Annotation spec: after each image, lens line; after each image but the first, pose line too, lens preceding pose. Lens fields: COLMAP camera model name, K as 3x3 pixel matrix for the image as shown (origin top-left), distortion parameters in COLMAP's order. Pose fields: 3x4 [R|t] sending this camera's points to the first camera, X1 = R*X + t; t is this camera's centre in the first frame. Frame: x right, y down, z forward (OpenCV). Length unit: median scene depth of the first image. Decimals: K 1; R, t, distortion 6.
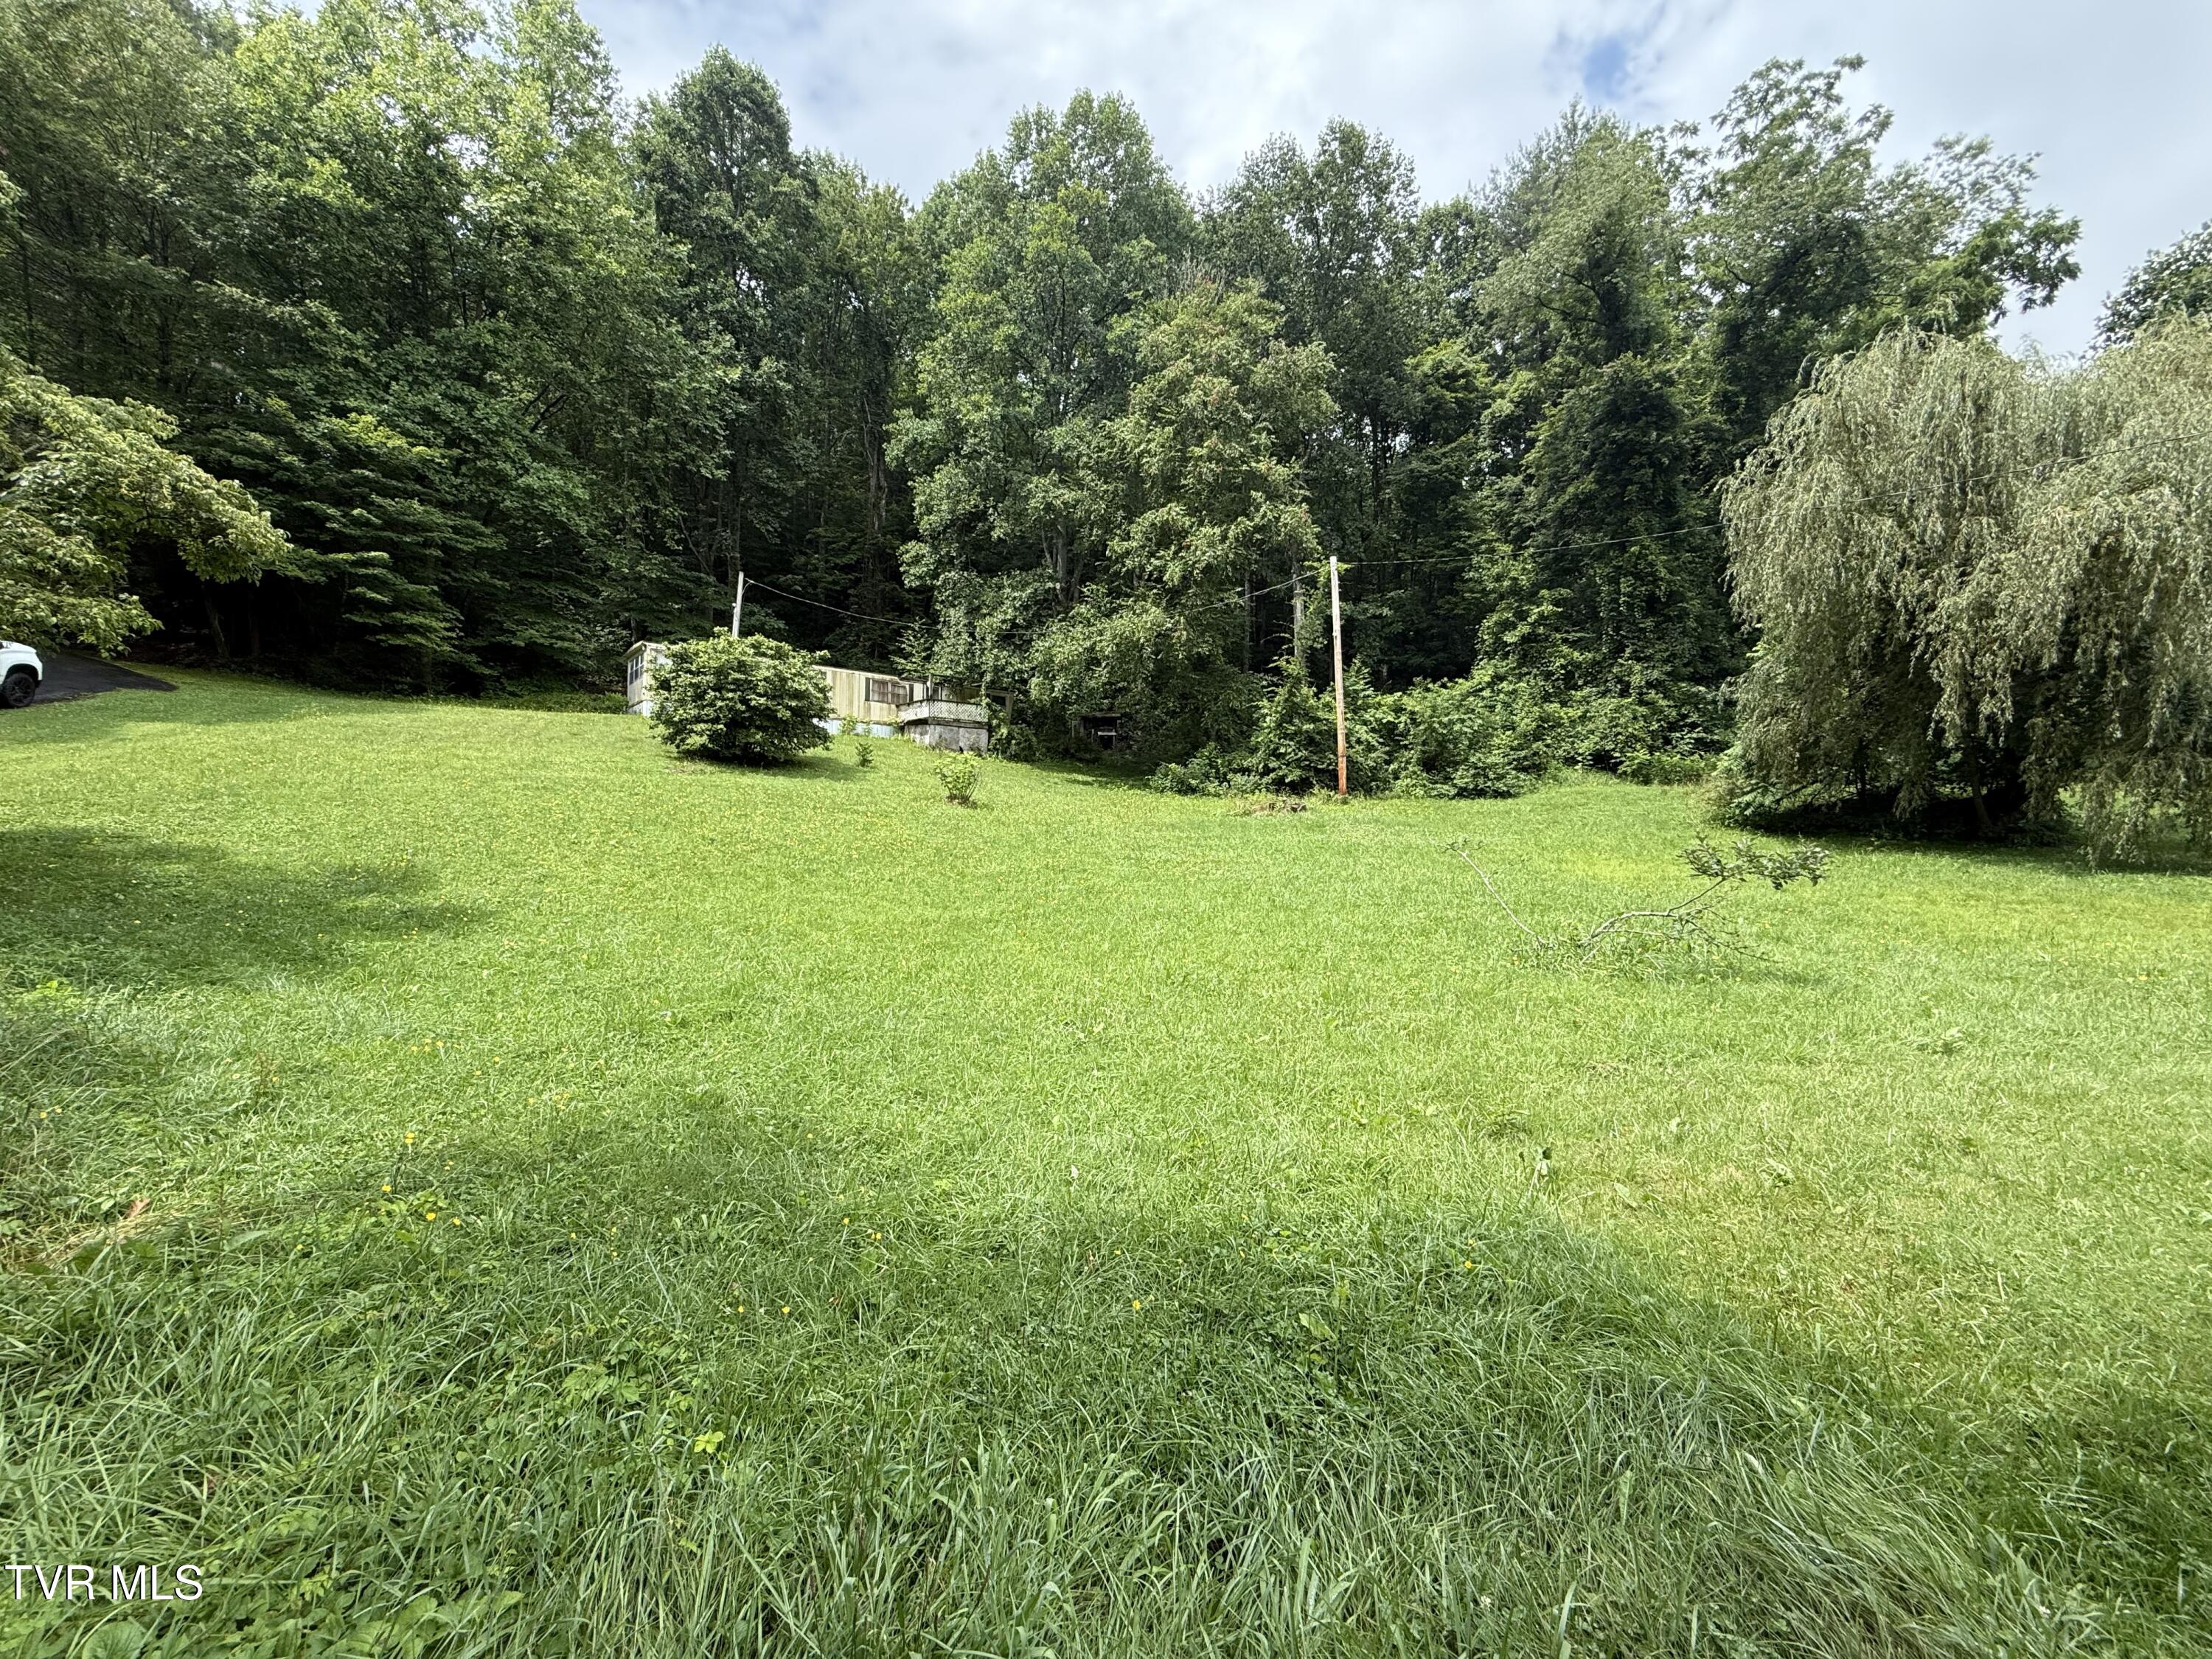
lens RADIAL K [[878.6, 0, 1102.0], [0, 878.6, 829.6], [0, 0, 1]] dist [-0.001678, 0.000404]
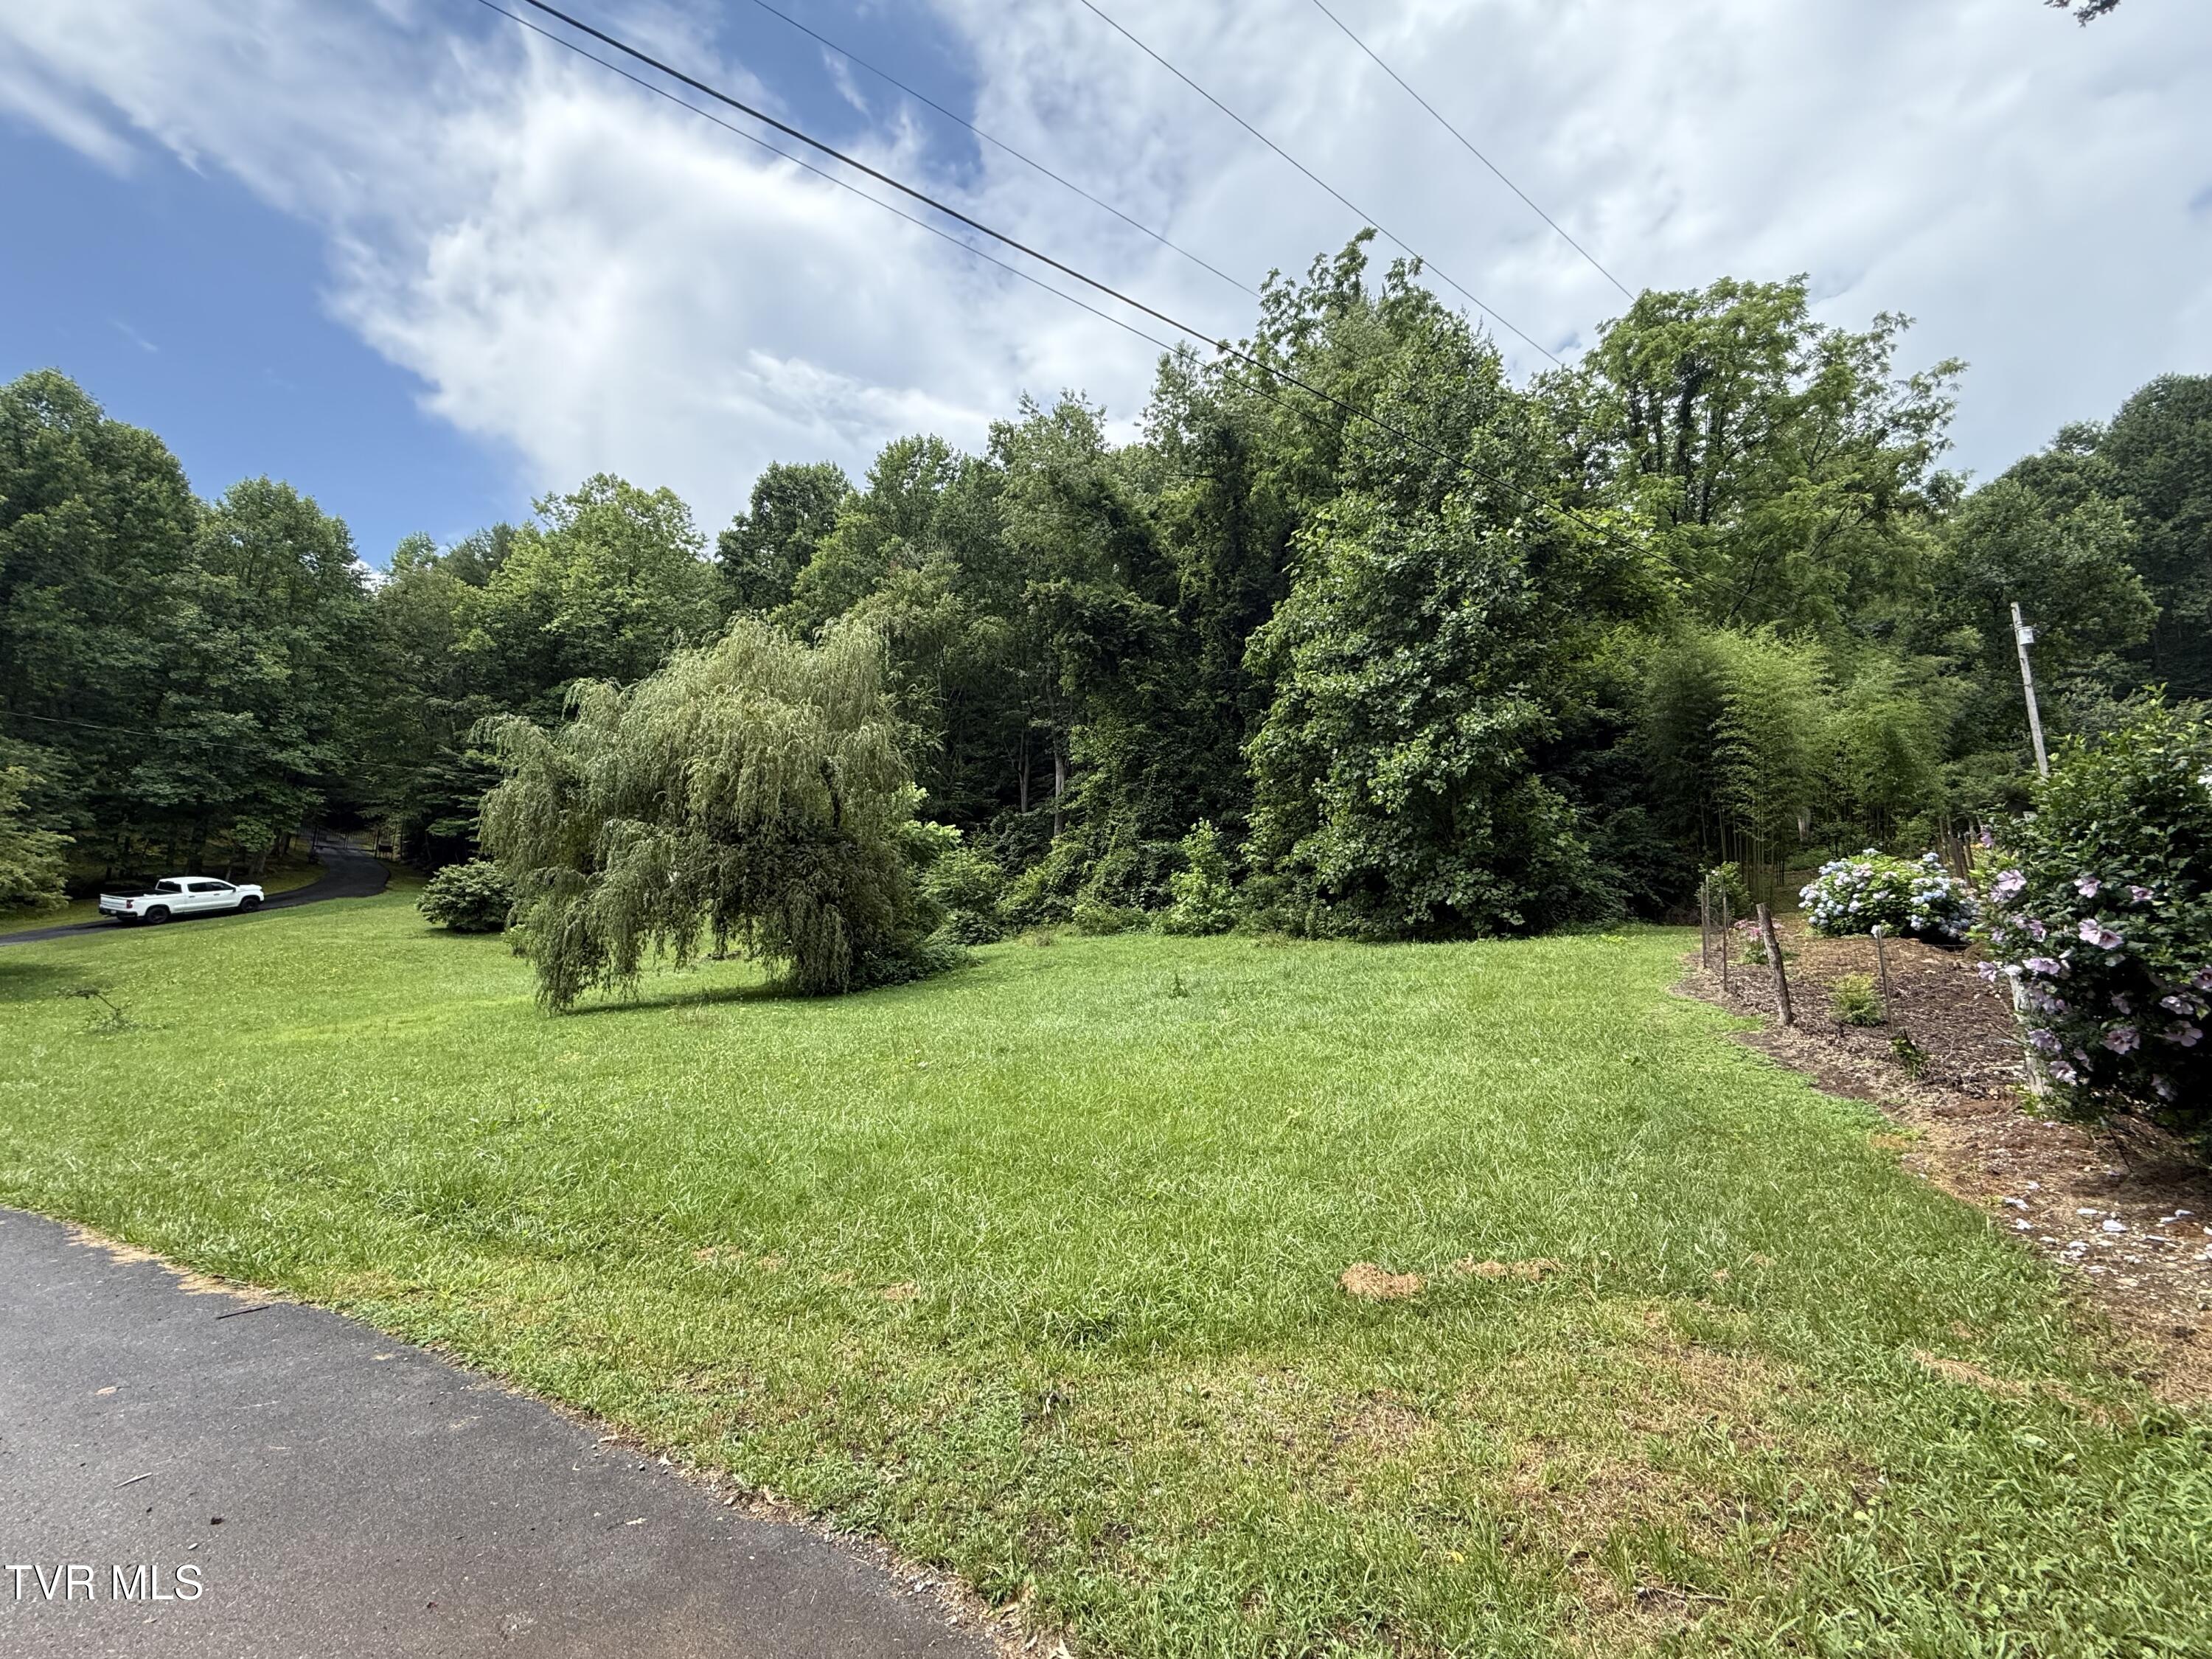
lens RADIAL K [[878.6, 0, 1095.8], [0, 878.6, 828.3], [0, 0, 1]] dist [-0.001678, 0.000404]
pose [[0.863357, -0.065378, -0.500341, 1.183524], [-0.010849, 0.988937, -0.147941, -0.021409], [0.504478, 0.133154, 0.853096, 0.046818]]
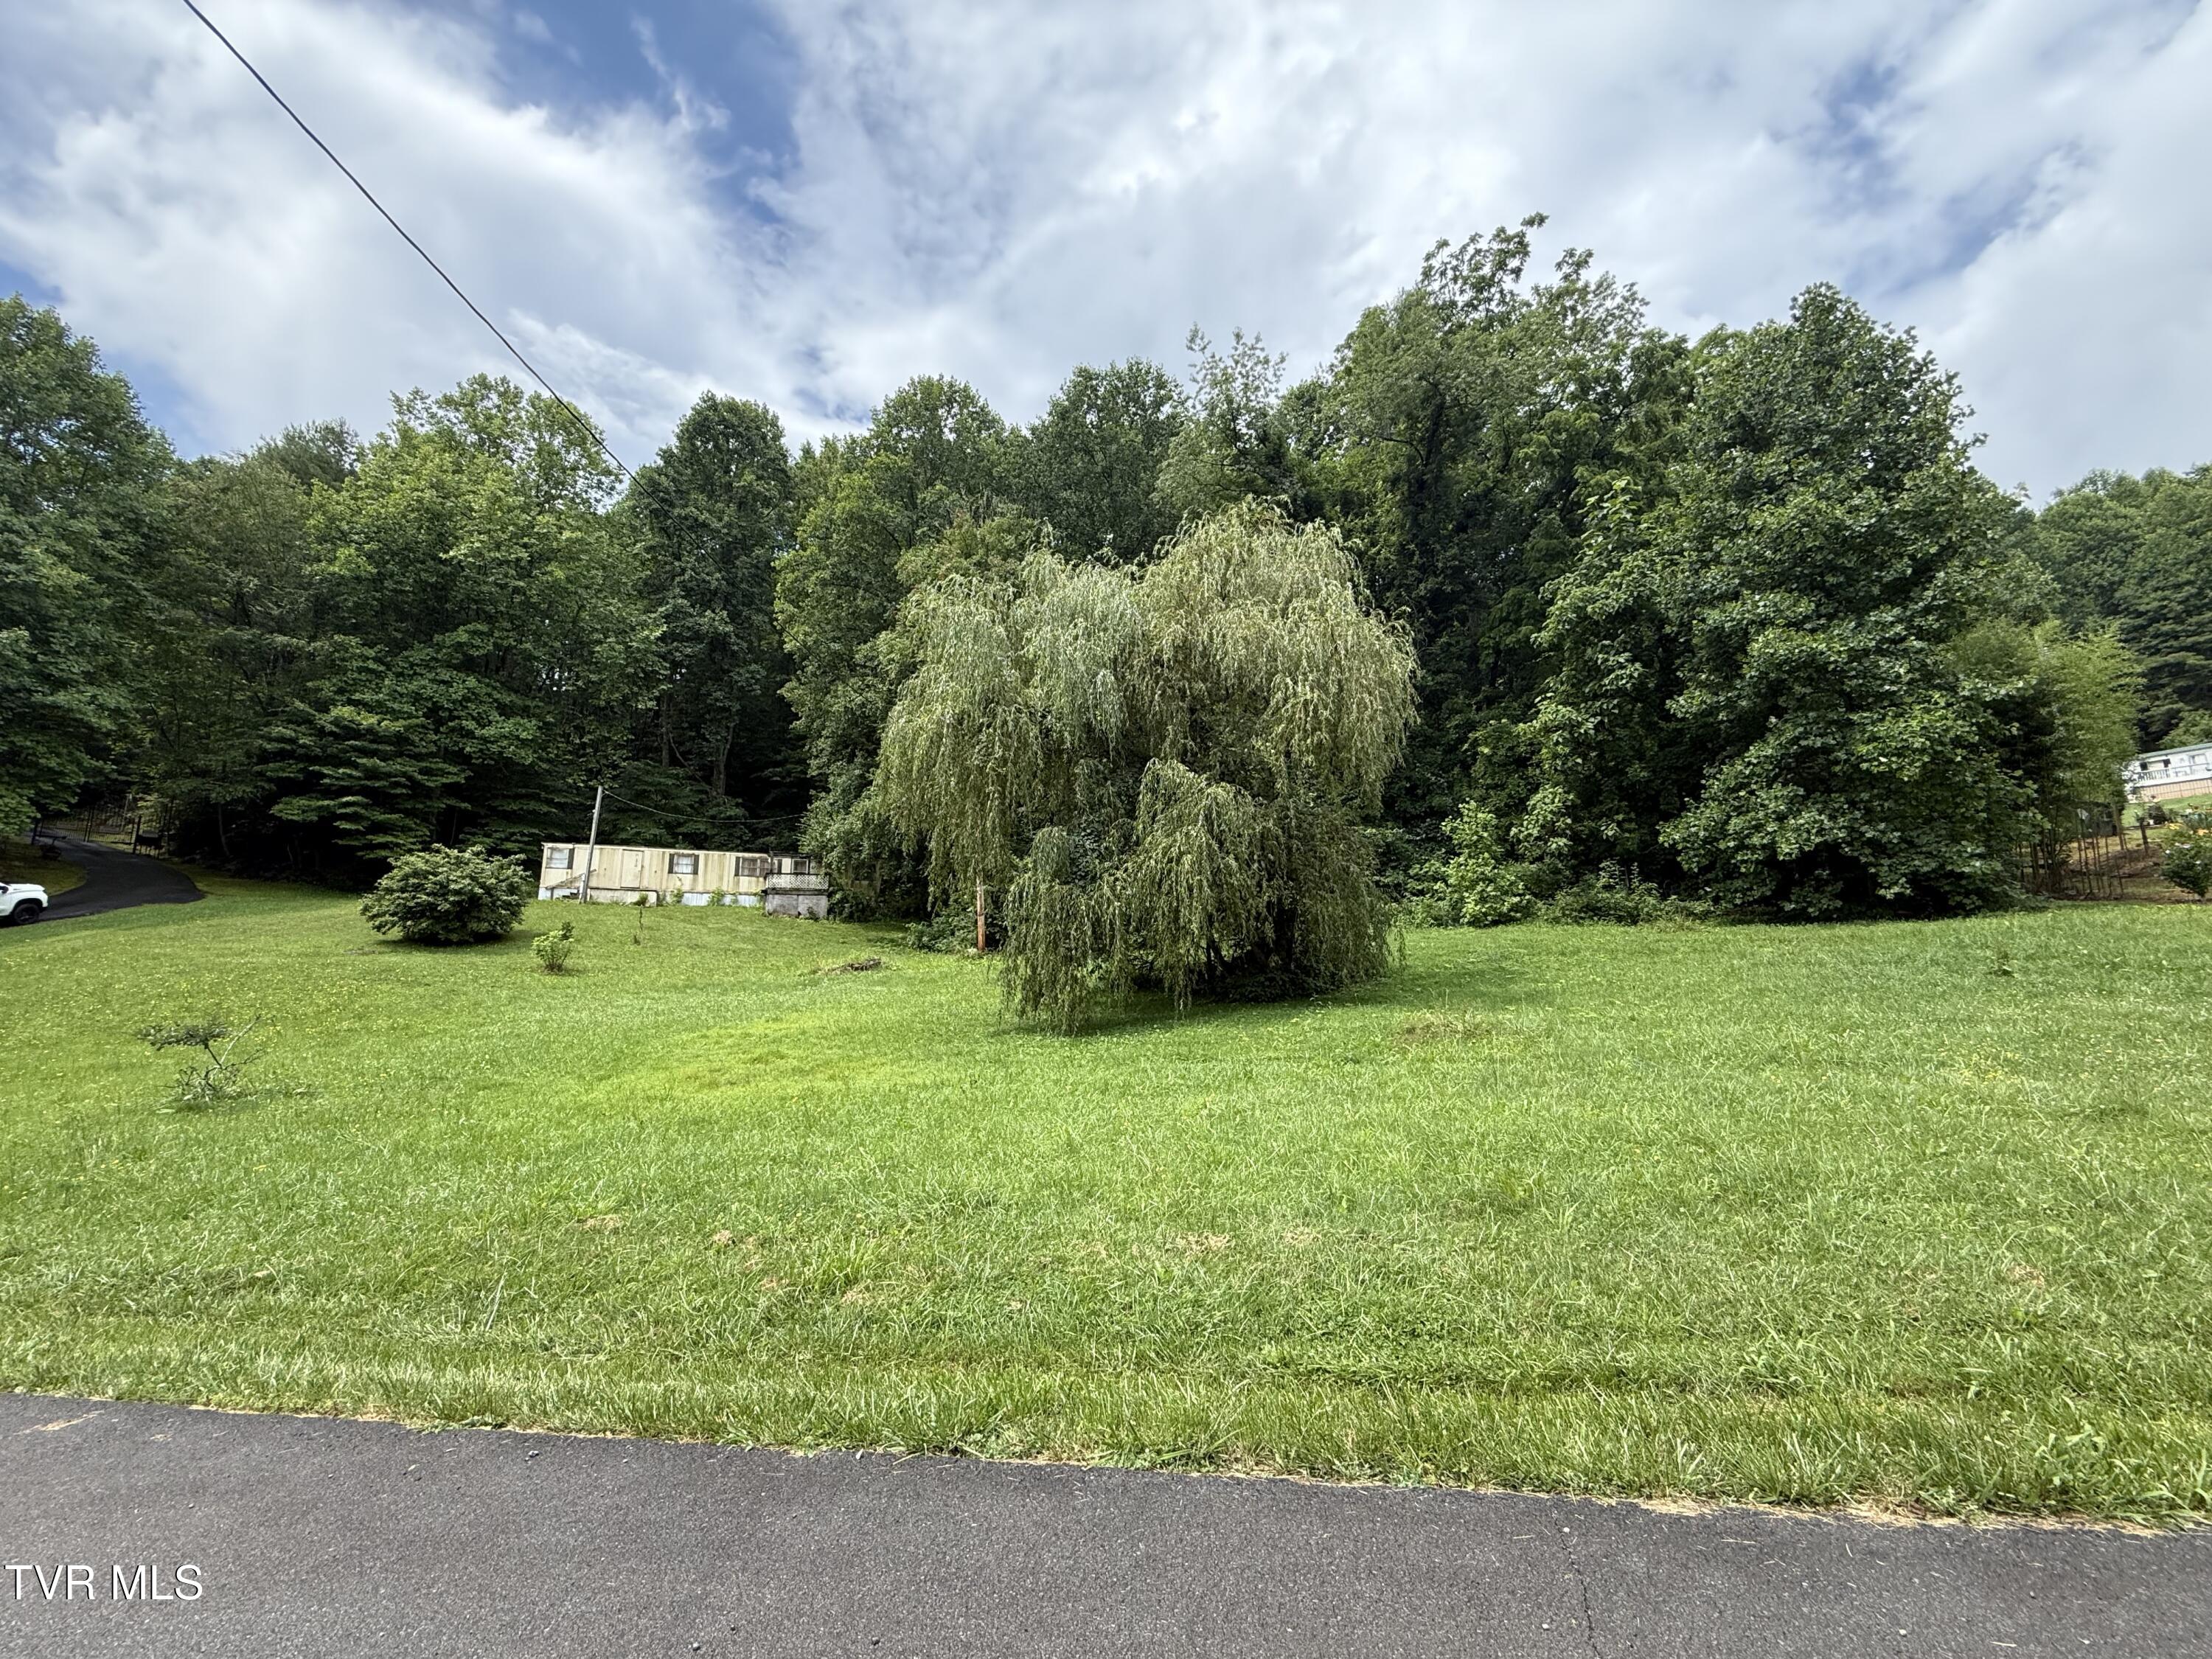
lens RADIAL K [[878.6, 0, 1100.8], [0, 878.6, 828.9], [0, 0, 1]] dist [-0.001678, 0.000404]
pose [[0.961533, -0.060634, -0.267913, 0.668871], [0.017490, 0.986868, -0.160578, -0.010590], [0.274132, 0.149715, 0.949967, -0.017094]]
